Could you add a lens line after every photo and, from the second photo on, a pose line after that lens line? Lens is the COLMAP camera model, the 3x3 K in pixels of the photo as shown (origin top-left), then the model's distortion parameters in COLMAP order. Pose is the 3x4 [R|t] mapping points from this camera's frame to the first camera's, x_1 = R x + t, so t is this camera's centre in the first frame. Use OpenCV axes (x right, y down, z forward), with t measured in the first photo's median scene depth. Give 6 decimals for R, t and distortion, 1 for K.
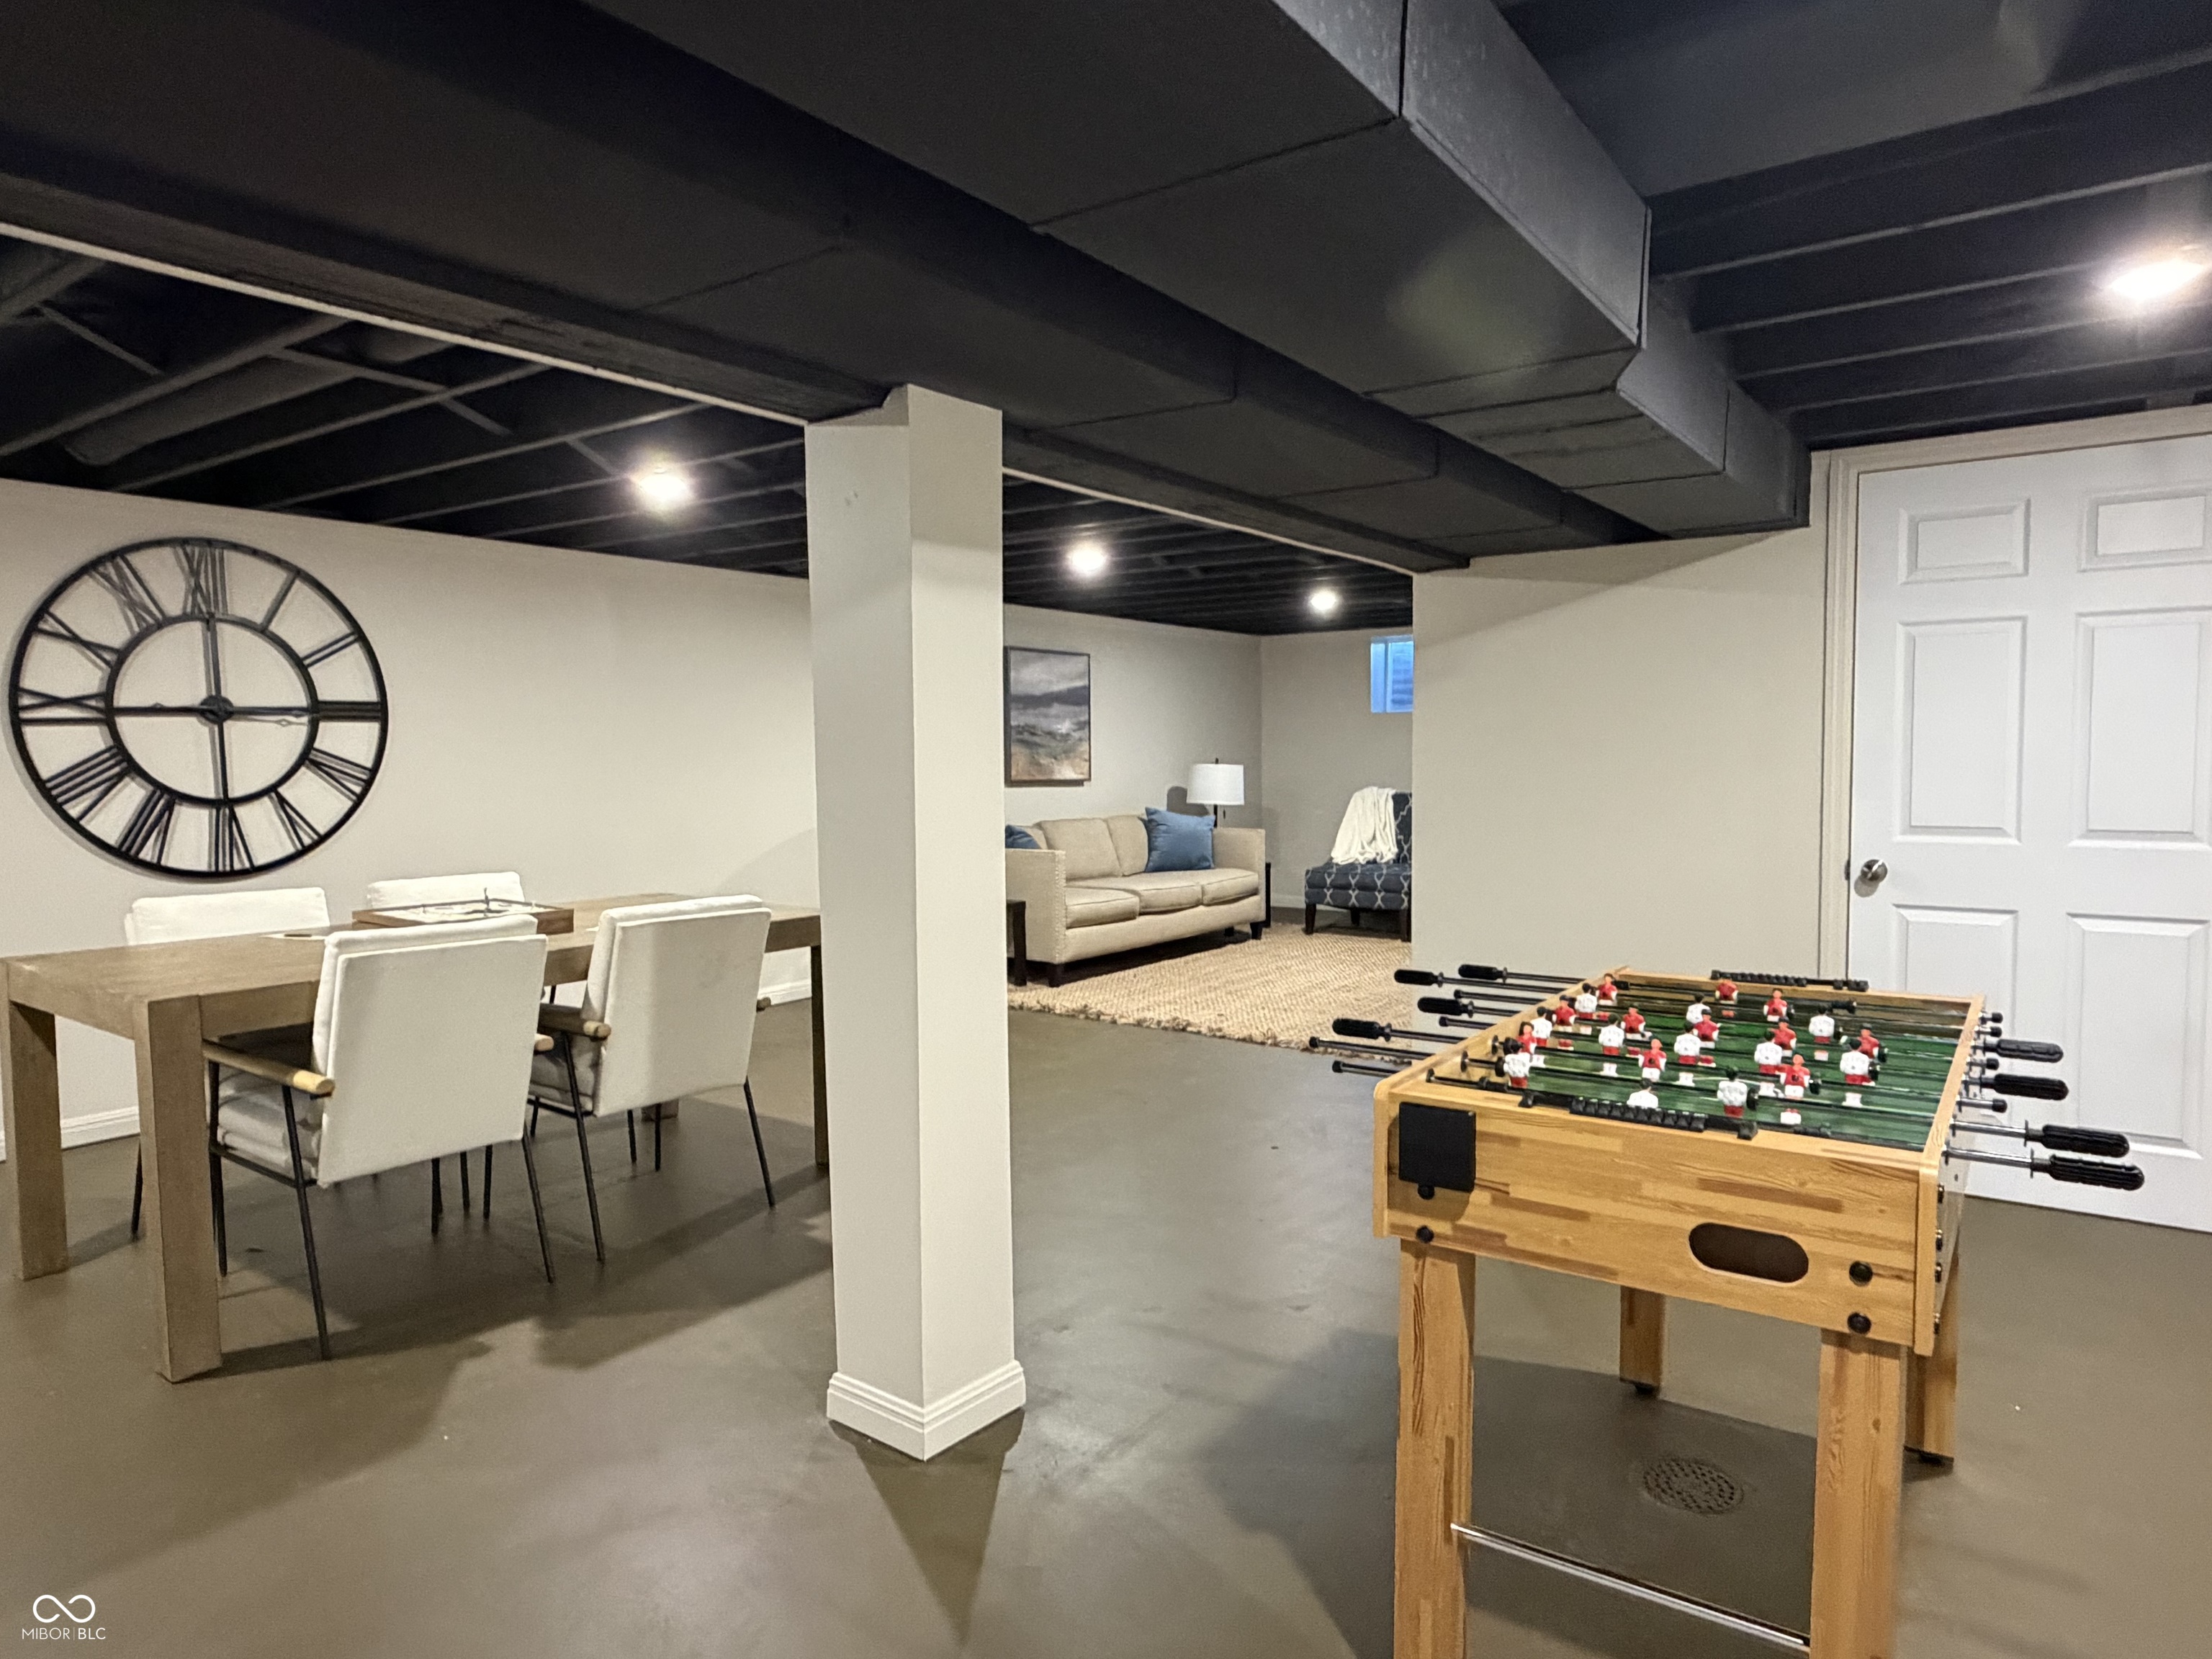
lens RADIAL K [[1364.1, 0, 1096.4], [0, 1364.1, 823.5], [0, 0, 1]] dist [-0.000580, 0.000490]
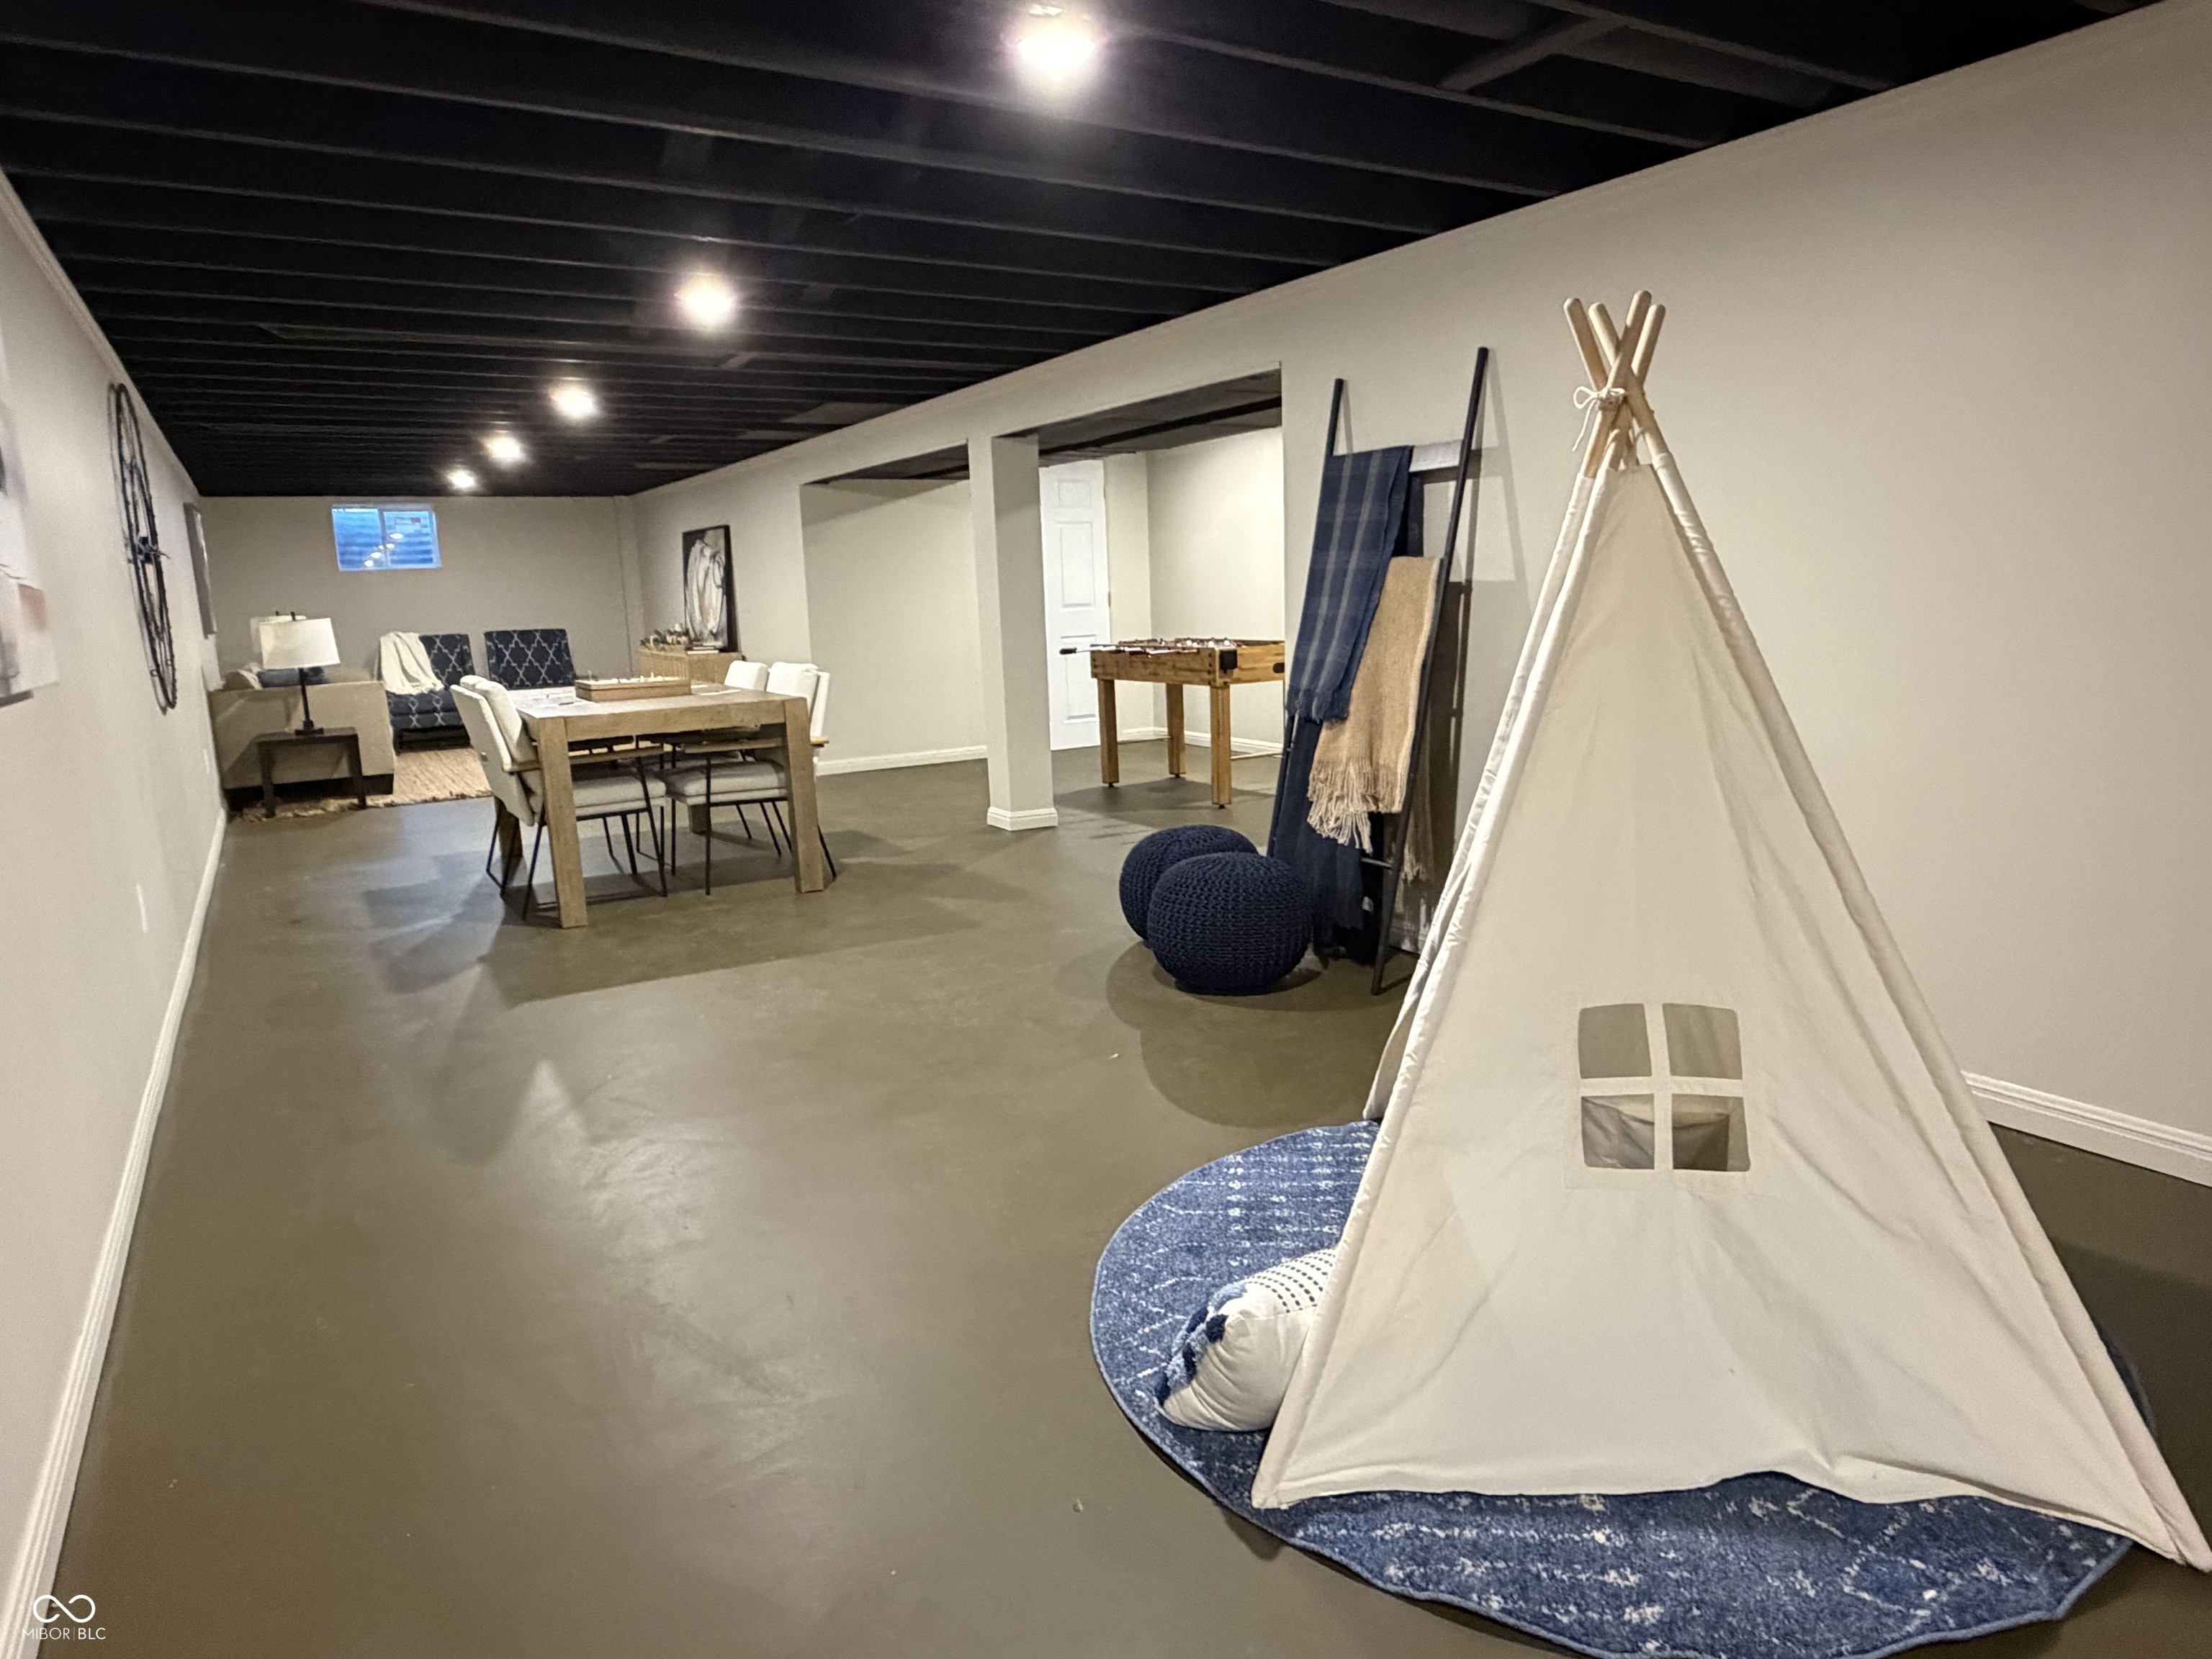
lens RADIAL K [[1364.1, 0, 1101.5], [0, 1364.1, 820.8], [0, 0, 1]] dist [-0.000580, 0.000490]
pose [[0.388765, -0.166622, 0.906145, -1.220508], [0.085495, 0.985792, 0.144588, 0.029818], [-0.917362, 0.021260, 0.397487, -0.086726]]
